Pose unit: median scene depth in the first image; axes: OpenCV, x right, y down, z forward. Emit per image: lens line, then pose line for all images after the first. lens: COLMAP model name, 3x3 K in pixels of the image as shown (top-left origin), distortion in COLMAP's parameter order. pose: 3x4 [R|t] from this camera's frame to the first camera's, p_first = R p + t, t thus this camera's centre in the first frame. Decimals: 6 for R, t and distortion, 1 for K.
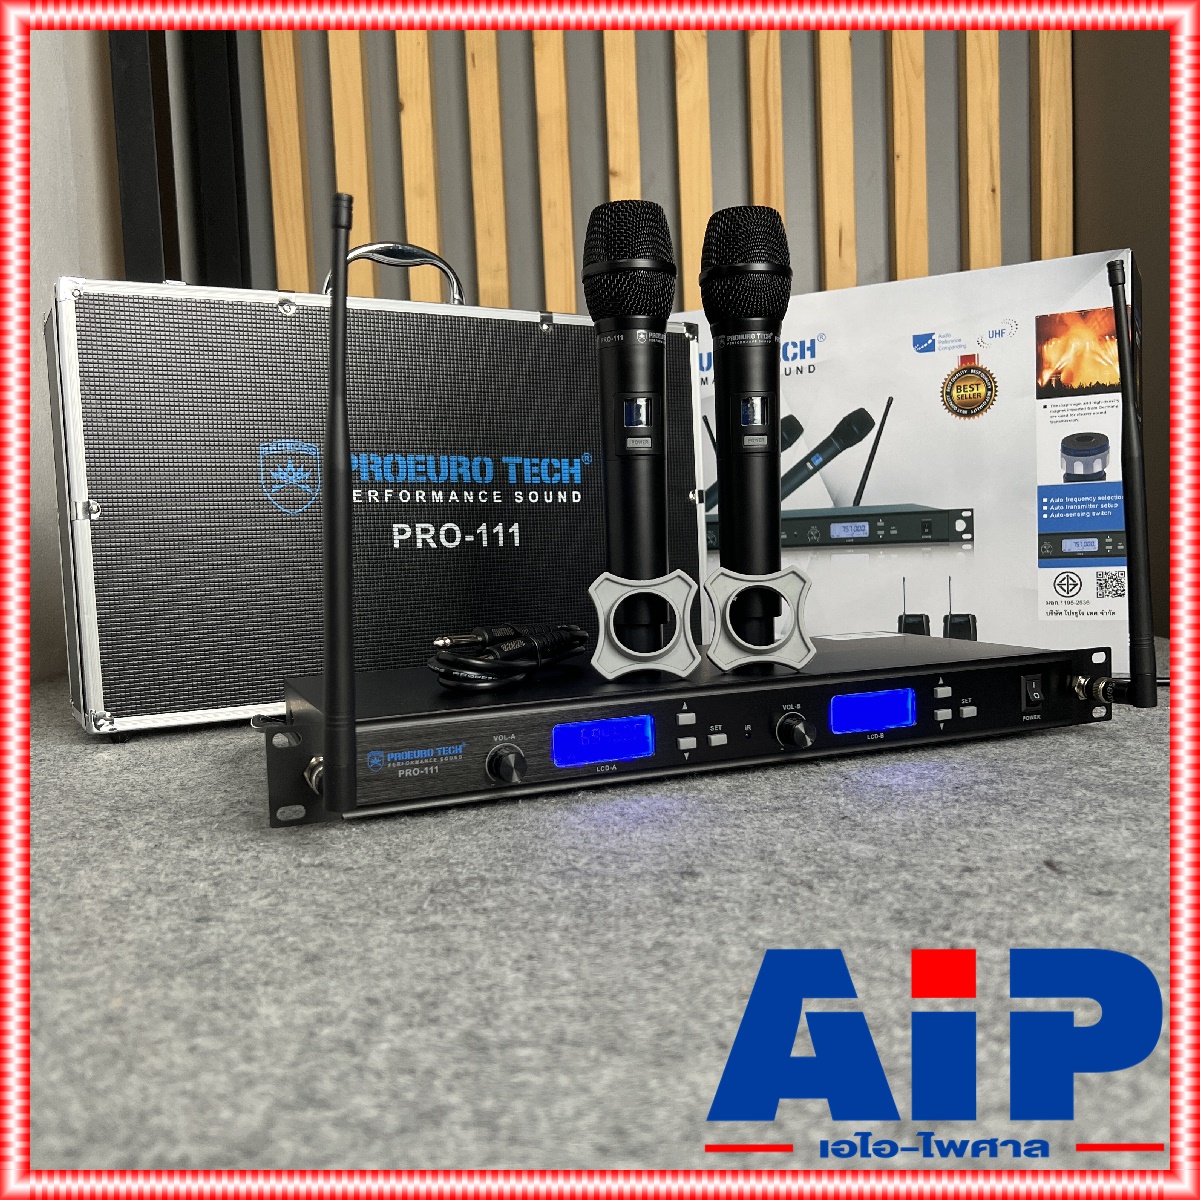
lens RADIAL K [[1240.8, 0, 595.1], [0, 1240.8, 621.1], [0, 0, 1]] dist [-0.000957, 0.000000]
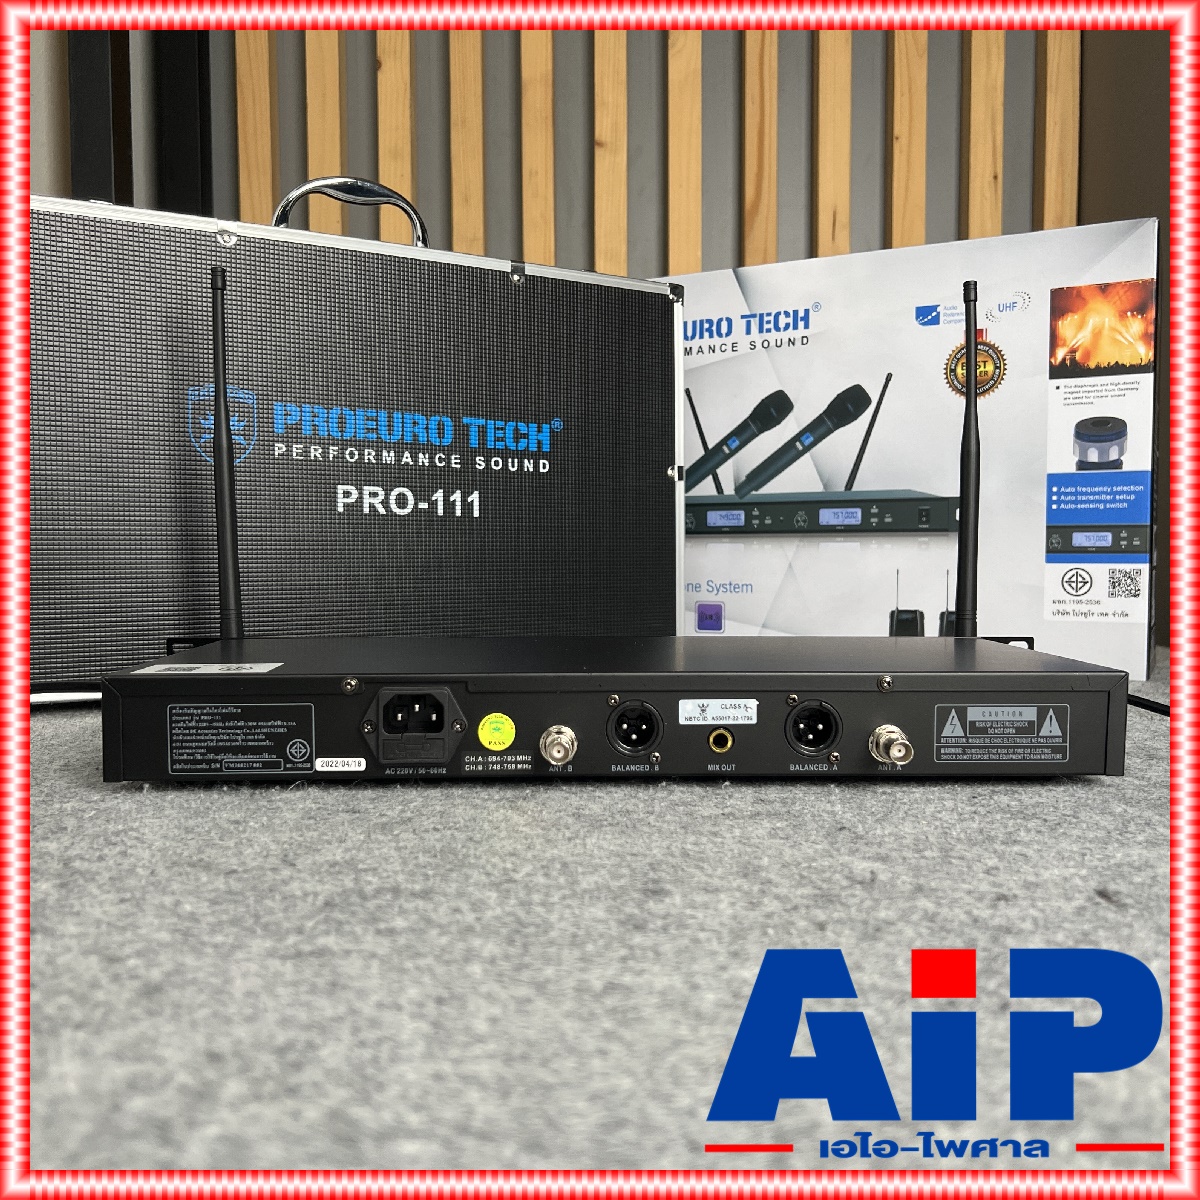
lens RADIAL K [[1240.8, 0, 595.0], [0, 1240.8, 595.8], [0, 0, 1]] dist [-0.000957, 0.000000]
pose [[0.999118, 0.036205, 0.021284, 0.006980], [-0.035656, 0.999036, -0.025615, 0.017907], [-0.022191, 0.024833, 0.999445, 0.100682]]
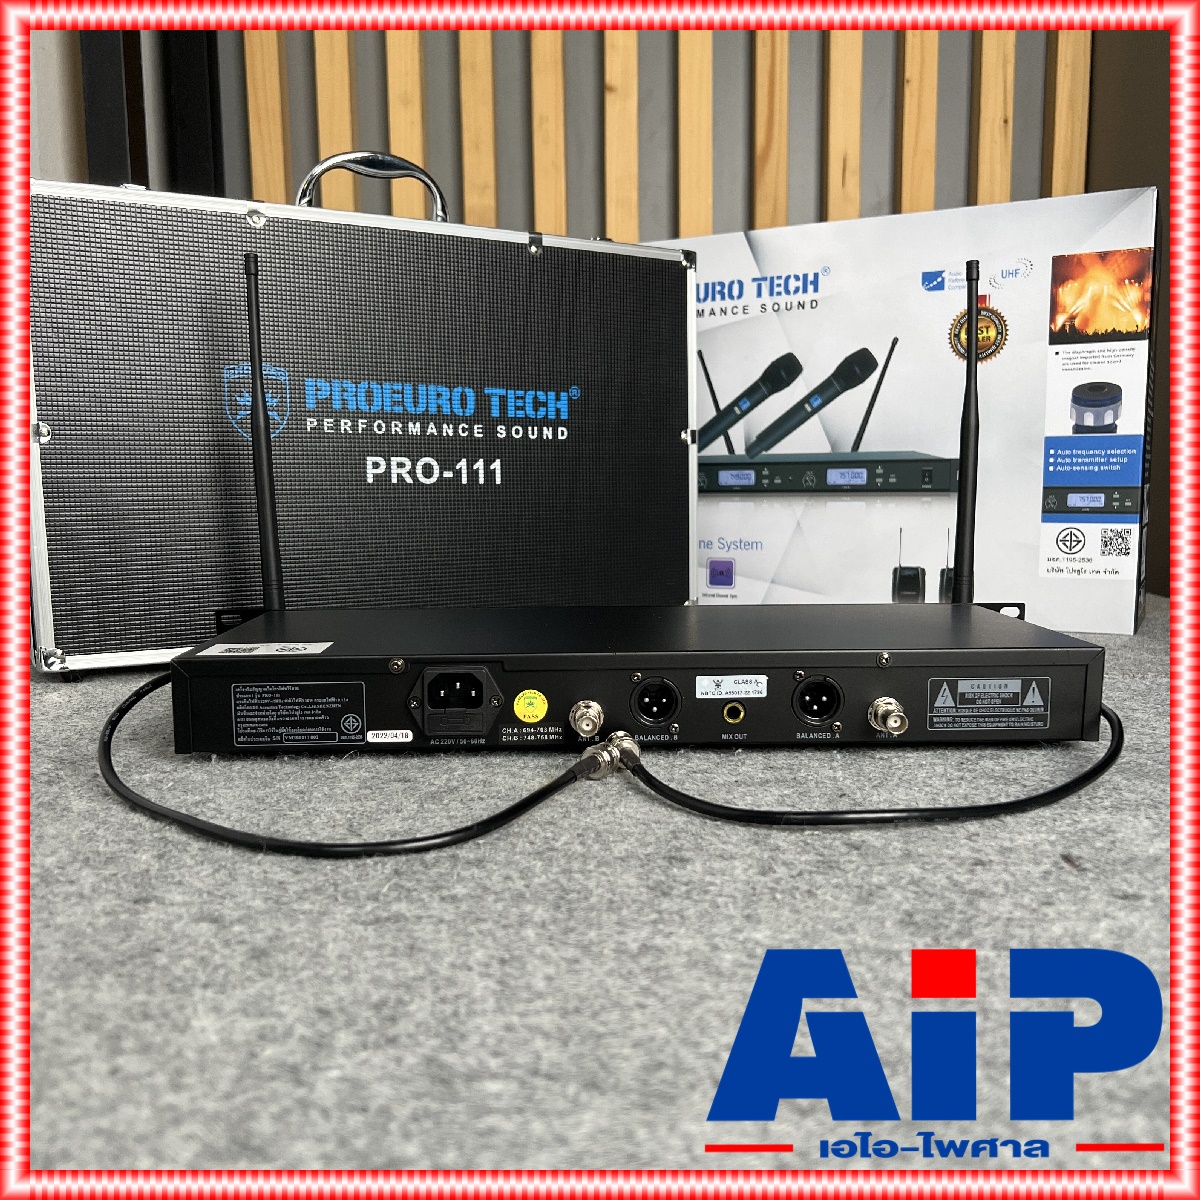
lens RADIAL K [[1240.8, 0, 605.3], [0, 1240.8, 630.8], [0, 0, 1]] dist [-0.000957, 0.000000]
pose [[0.999294, 0.026934, 0.026190, -0.003280], [-0.028533, 0.997625, 0.062694, -0.010718], [-0.024439, -0.063397, 0.997689, 0.048629]]
